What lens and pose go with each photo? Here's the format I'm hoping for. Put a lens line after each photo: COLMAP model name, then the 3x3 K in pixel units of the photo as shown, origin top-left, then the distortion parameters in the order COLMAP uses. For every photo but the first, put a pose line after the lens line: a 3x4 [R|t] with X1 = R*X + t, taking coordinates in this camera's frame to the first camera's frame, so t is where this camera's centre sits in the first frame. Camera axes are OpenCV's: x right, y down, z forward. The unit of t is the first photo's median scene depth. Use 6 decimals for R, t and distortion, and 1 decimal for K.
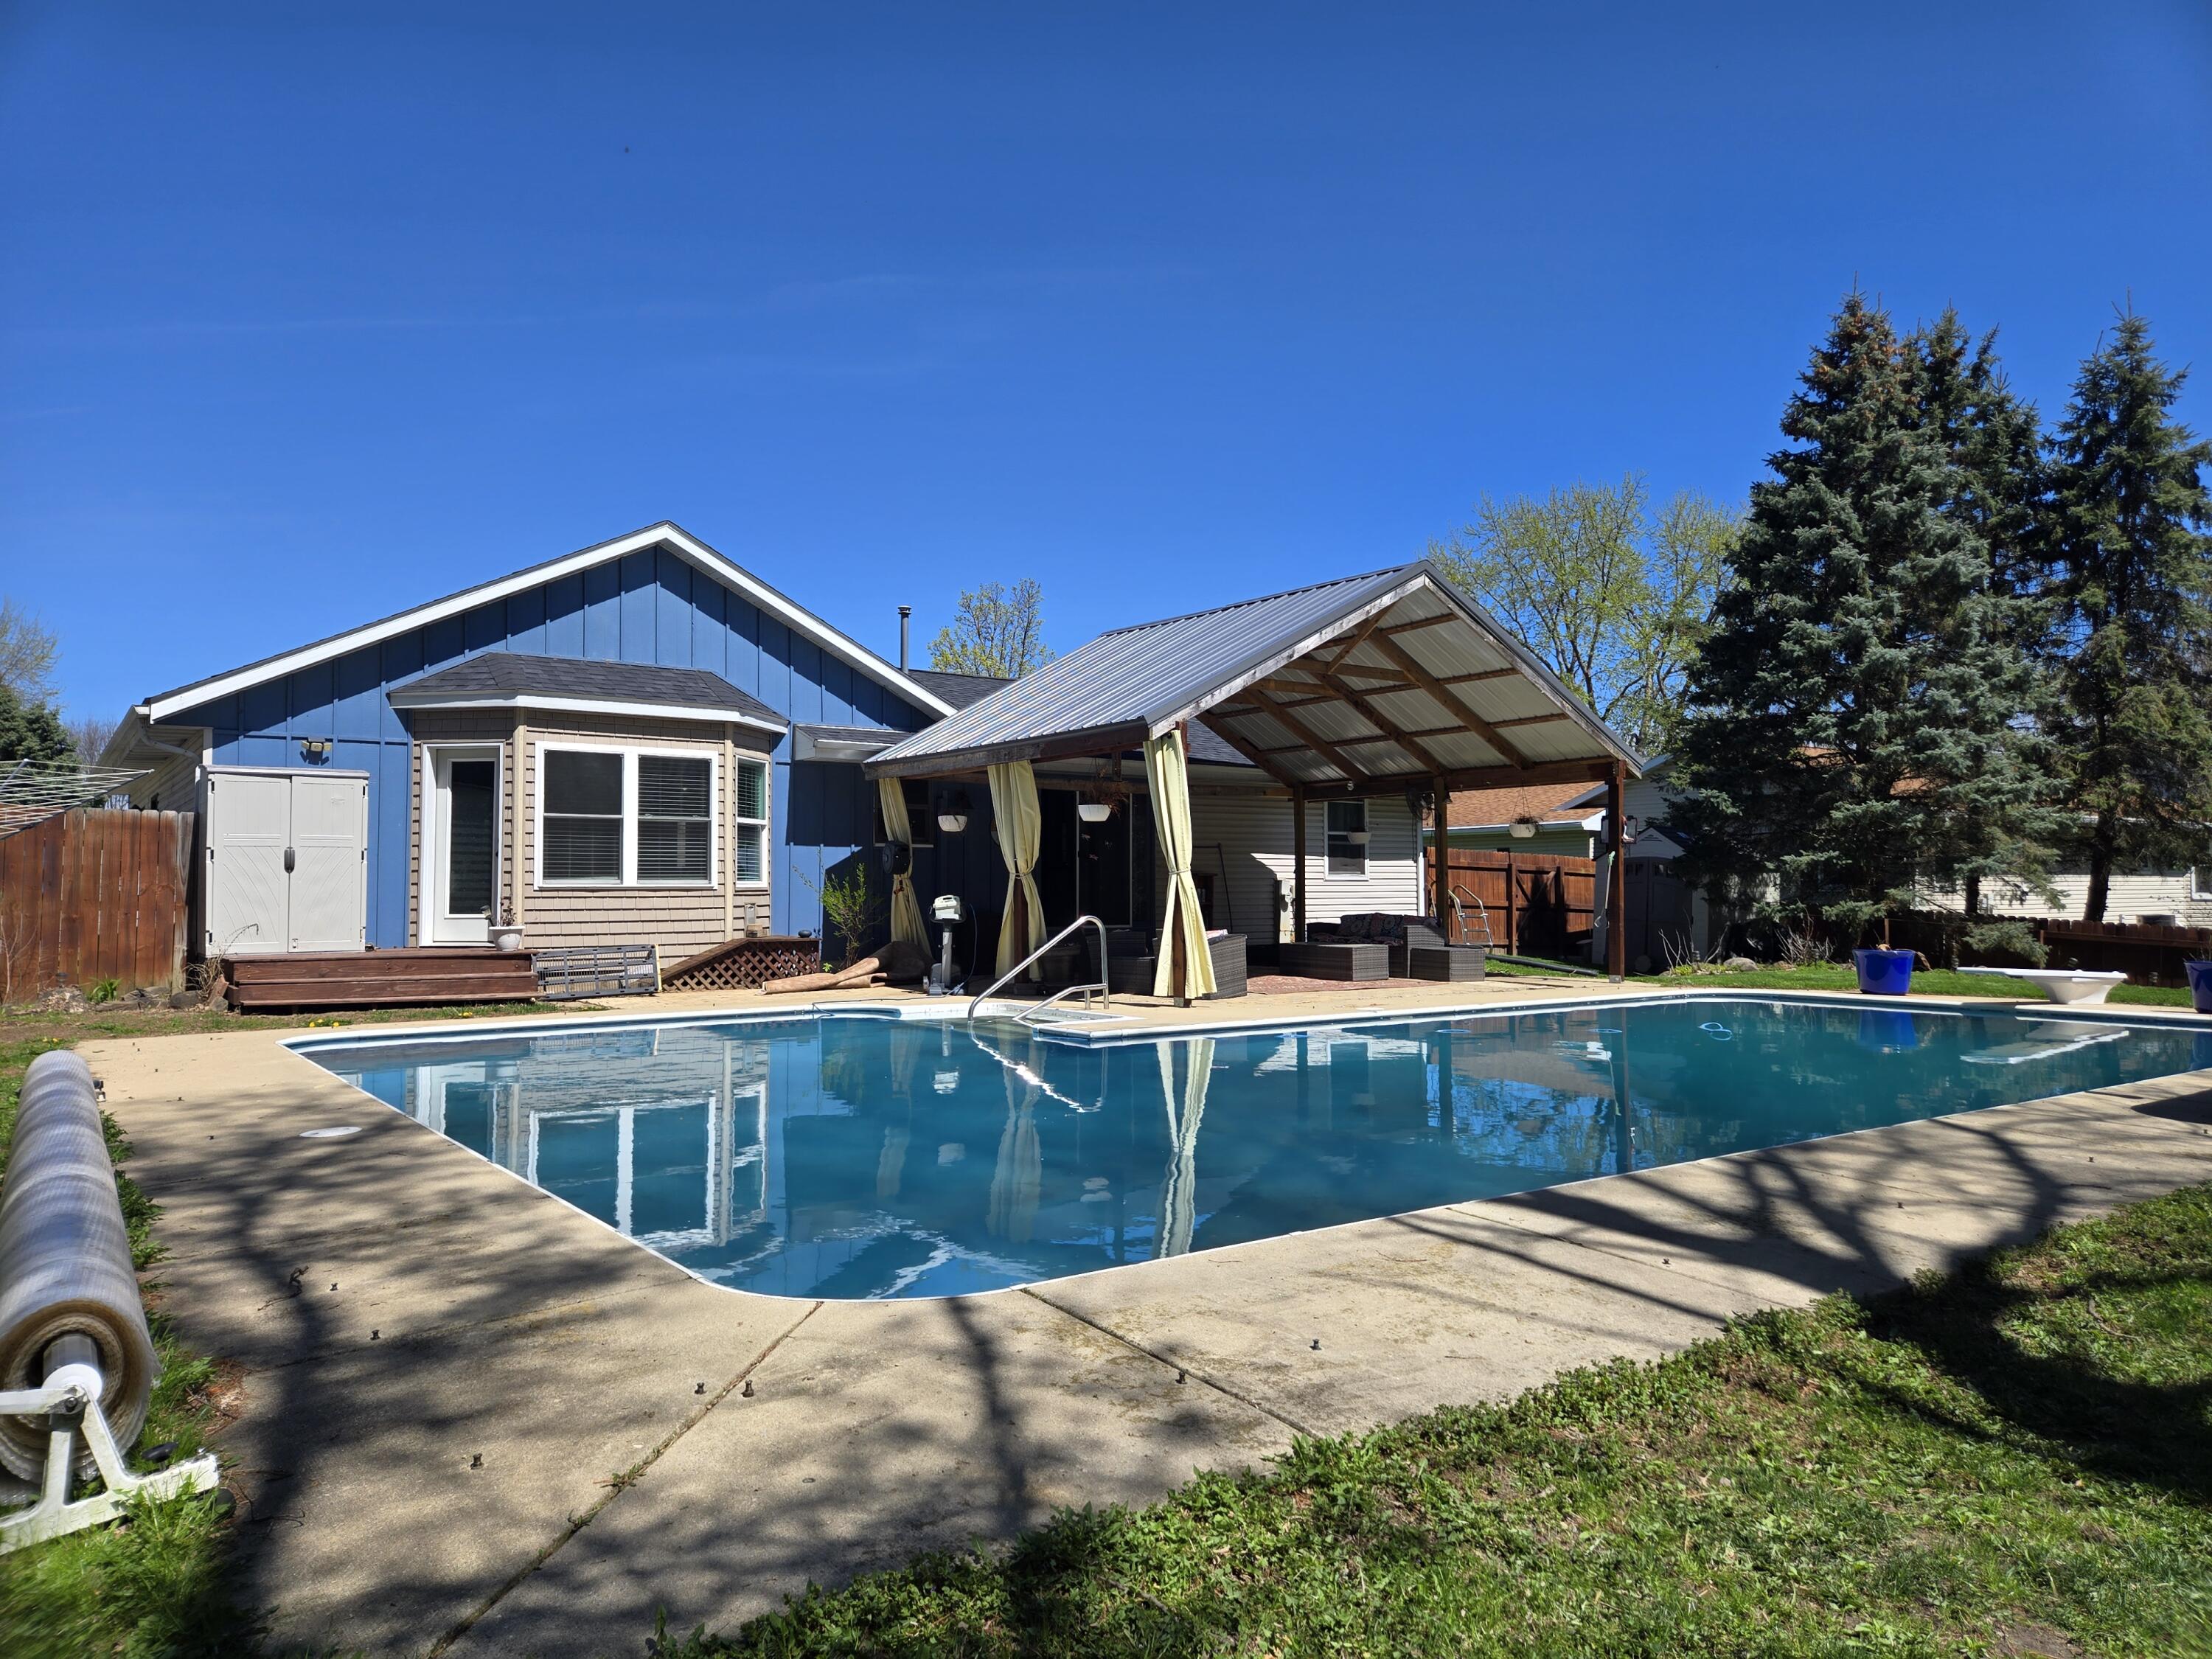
lens RADIAL K [[1448.2, 0, 1108.1], [0, 1448.2, 821.2], [0, 0, 1]] dist [0.089431, -0.065929]
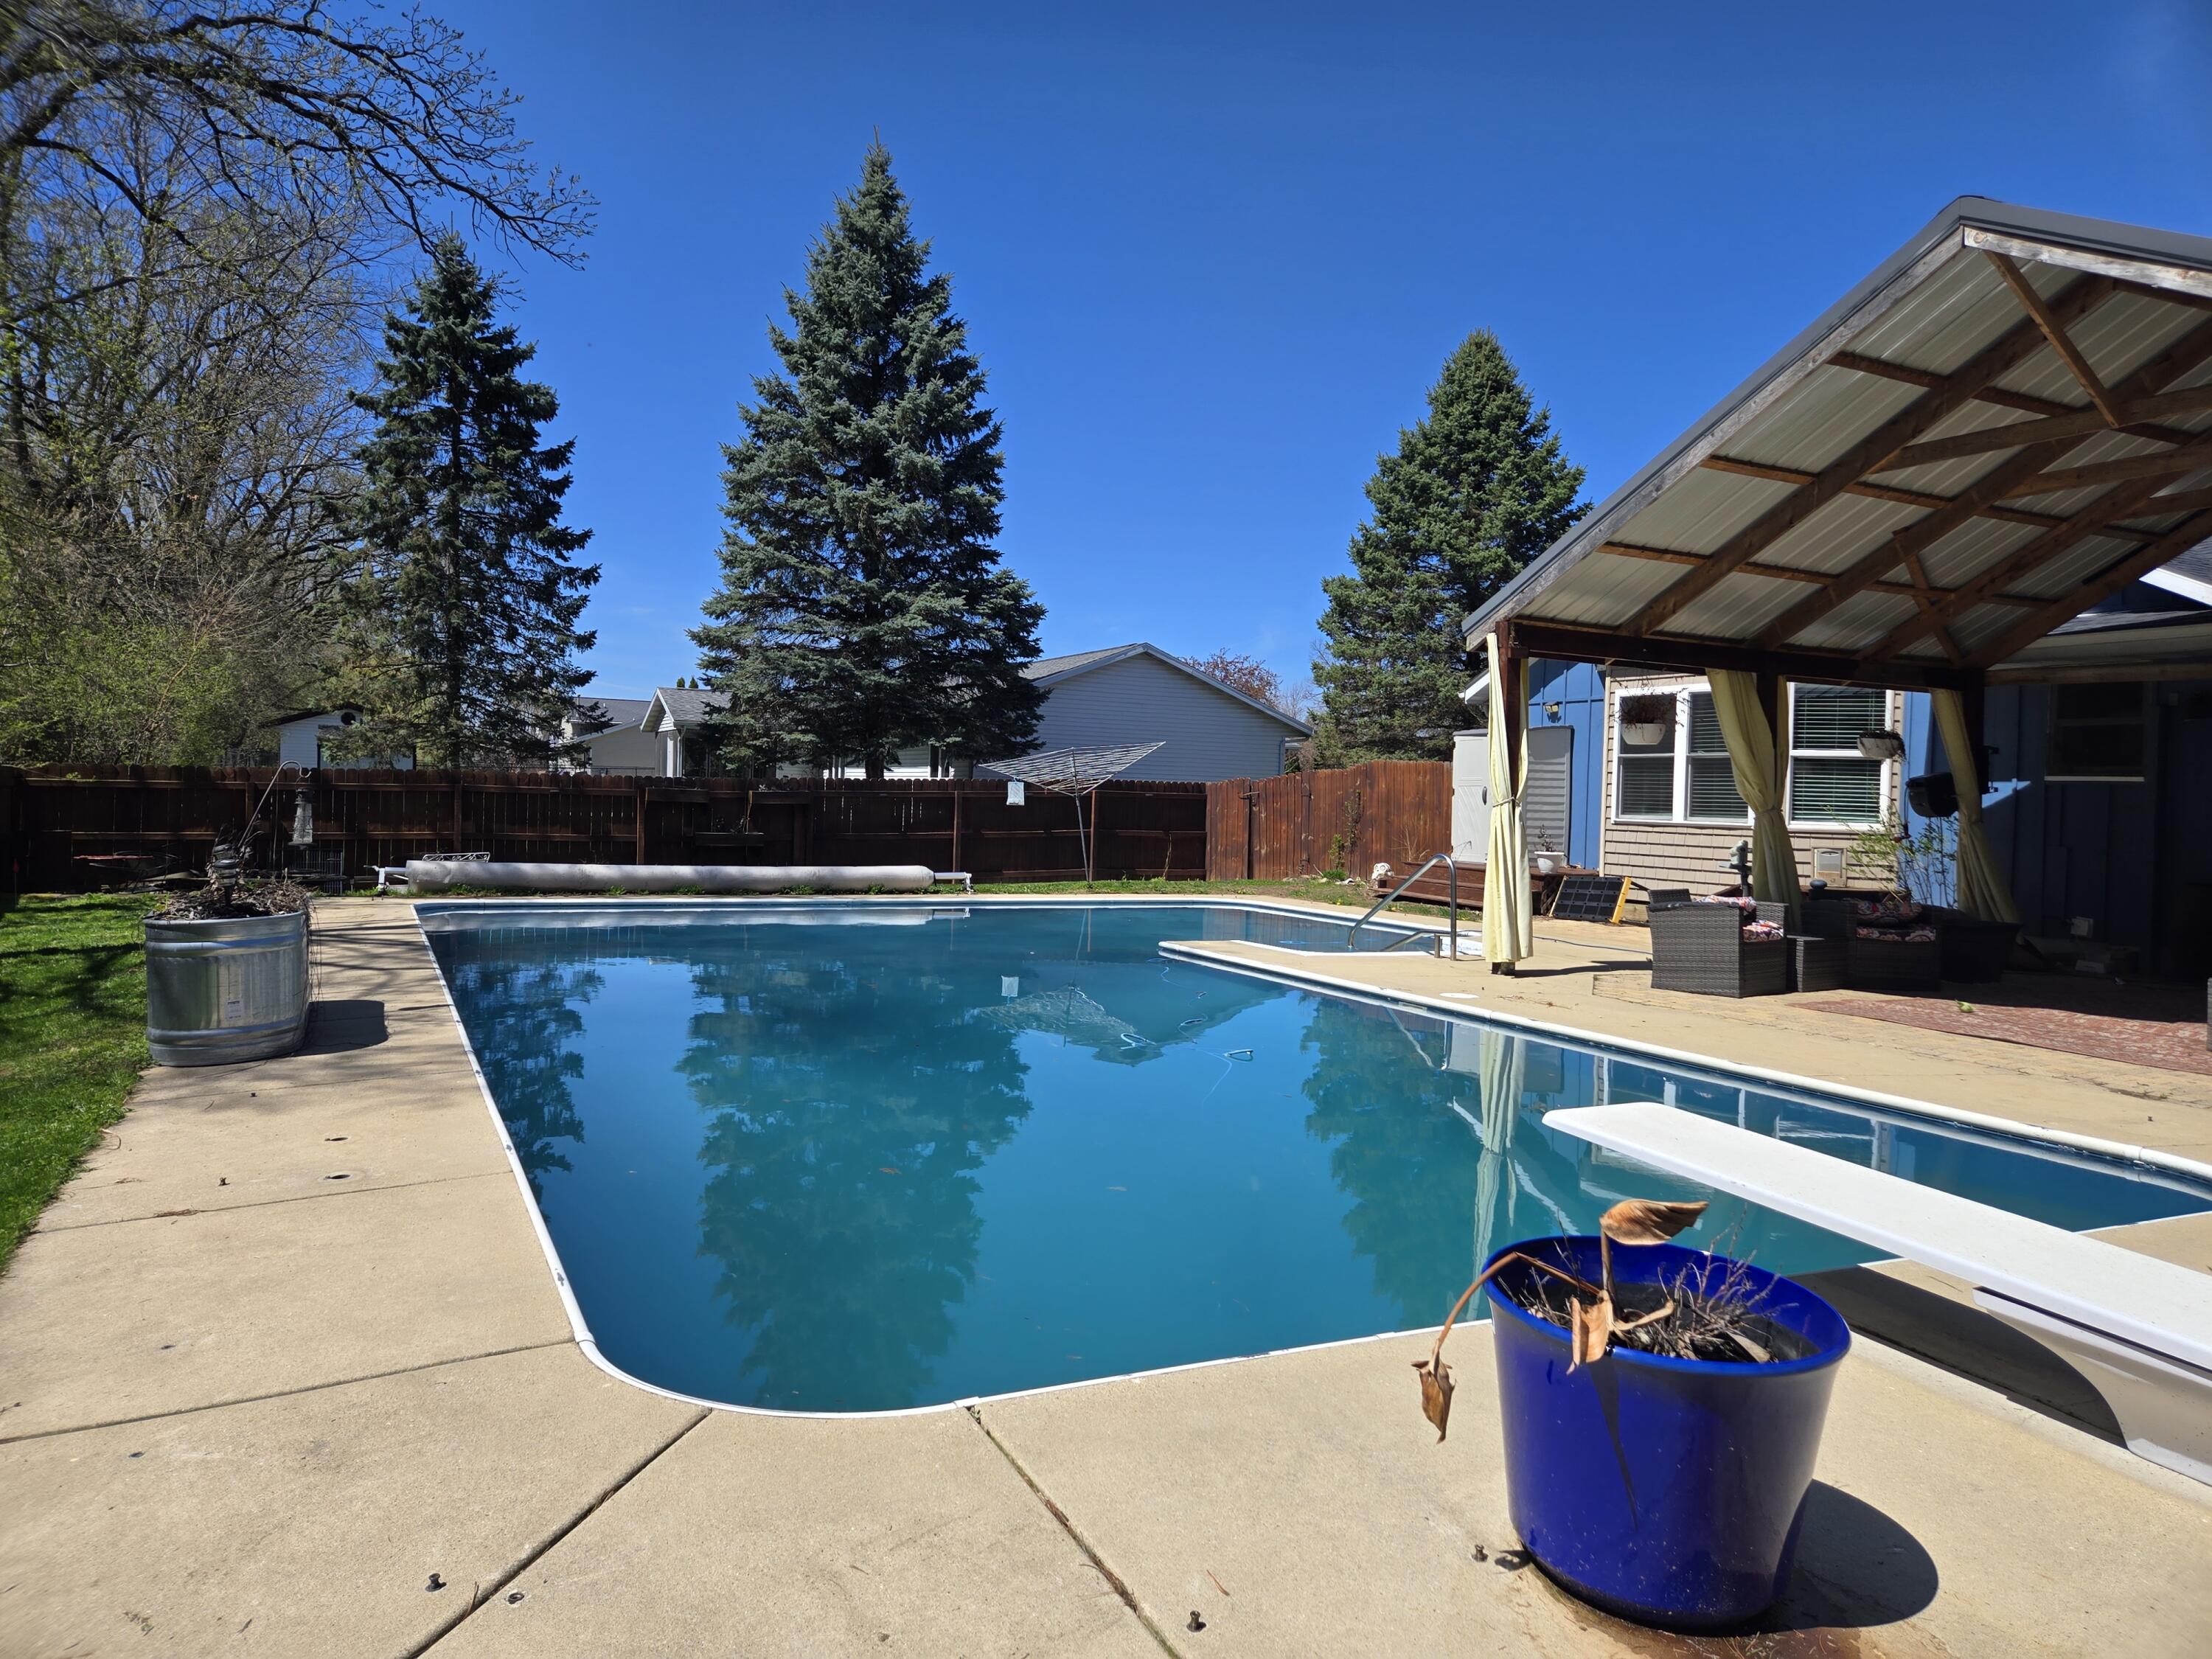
lens RADIAL K [[1448.2, 0, 1108.1], [0, 1448.2, 821.2], [0, 0, 1]] dist [0.089431, -0.065929]
pose [[-0.174663, 0.021829, -0.984386, 0.461370], [0.024363, 0.999544, 0.017842, 0.009616], [0.984327, -0.020866, -0.175115, 0.500836]]
